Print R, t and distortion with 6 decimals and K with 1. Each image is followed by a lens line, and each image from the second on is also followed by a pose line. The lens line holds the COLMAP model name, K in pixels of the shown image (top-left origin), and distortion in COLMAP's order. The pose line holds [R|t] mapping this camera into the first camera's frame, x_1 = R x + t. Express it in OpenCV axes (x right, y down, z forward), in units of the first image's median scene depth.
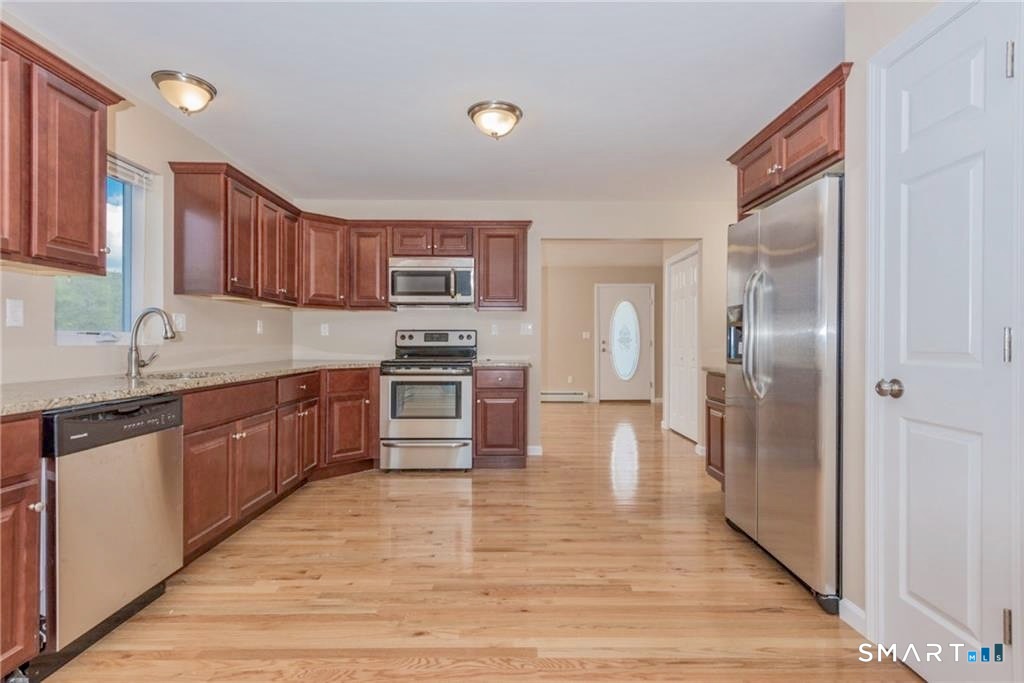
lens RADIAL K [[496.9, 0, 519.2], [0, 496.9, 343.2], [0, 0, 1]] dist [0.015930, -0.004088]
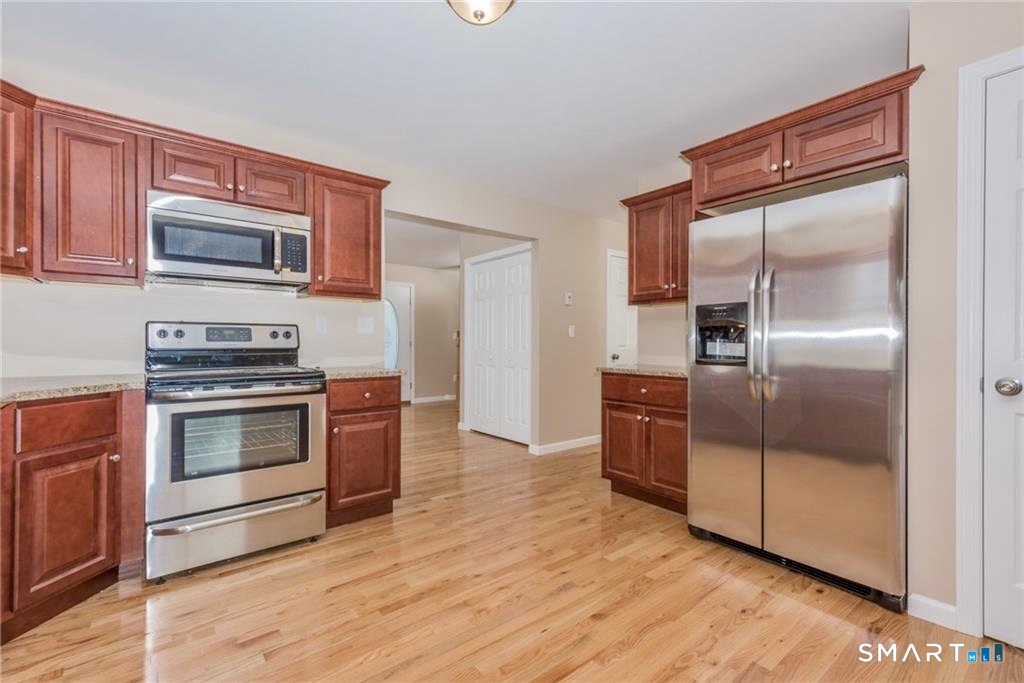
lens RADIAL K [[449.7, 0, 518.8], [0, 449.7, 342.7], [0, 0, 1]] dist [0.008752, -0.001634]
pose [[0.785001, -0.000235, 0.619494, -0.264918], [0.000675, 1.000000, -0.000475, -0.001149], [-0.619494, 0.000791, 0.785001, 0.369793]]
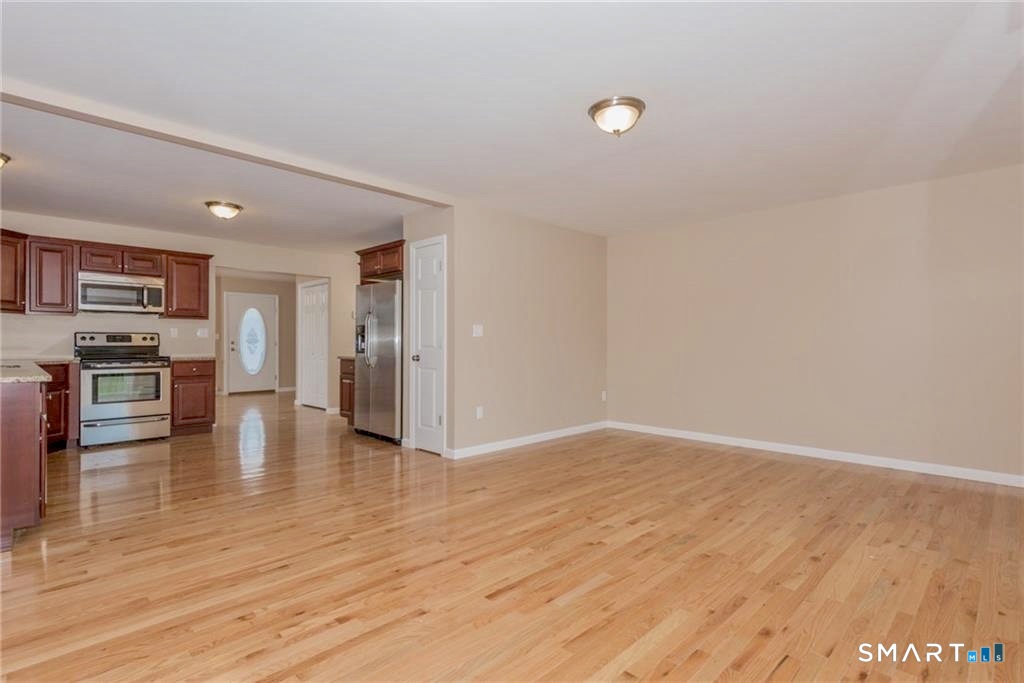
lens RADIAL K [[496.9, 0, 513.0], [0, 496.9, 340.6], [0, 0, 1]] dist [0.015930, -0.004088]
pose [[0.717273, 0.002417, 0.696788, -0.375048], [0.001609, 0.999986, -0.005125, 0.000788], [-0.696790, 0.004797, 0.717259, -0.629902]]
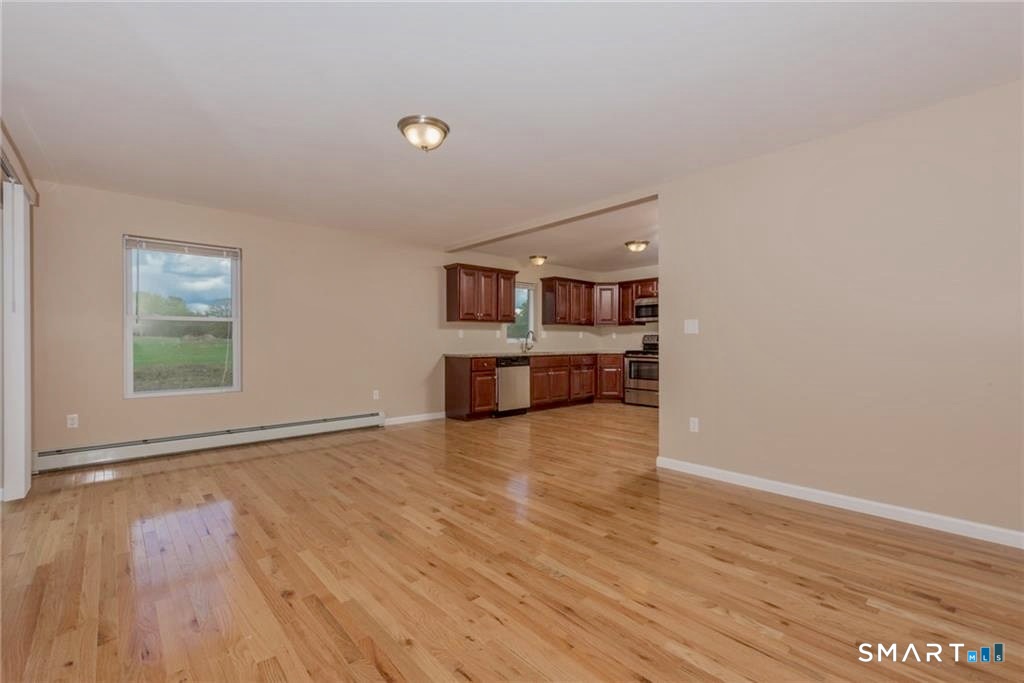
lens RADIAL K [[449.7, 0, 519.6], [0, 449.7, 342.2], [0, 0, 1]] dist [0.008752, -0.001634]
pose [[0.664473, -0.000573, -0.747312, 0.834784], [-0.000189, 1.000000, -0.000935, 0.002884], [0.747312, 0.000763, 0.664473, -0.579867]]
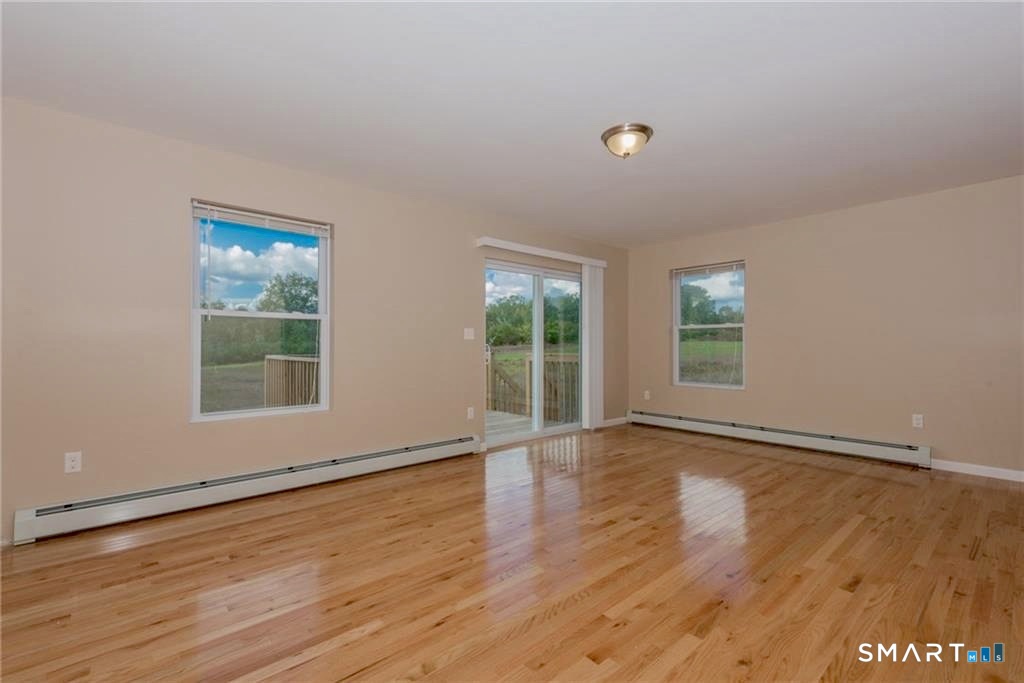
lens RADIAL K [[449.7, 0, 510.4], [0, 449.7, 338.9], [0, 0, 1]] dist [0.008752, -0.001634]
pose [[-0.758749, -0.009646, -0.651311, 0.815980], [-0.002052, 0.999921, -0.012418, 0.000048], [0.651380, -0.008086, -0.758709, 0.189668]]
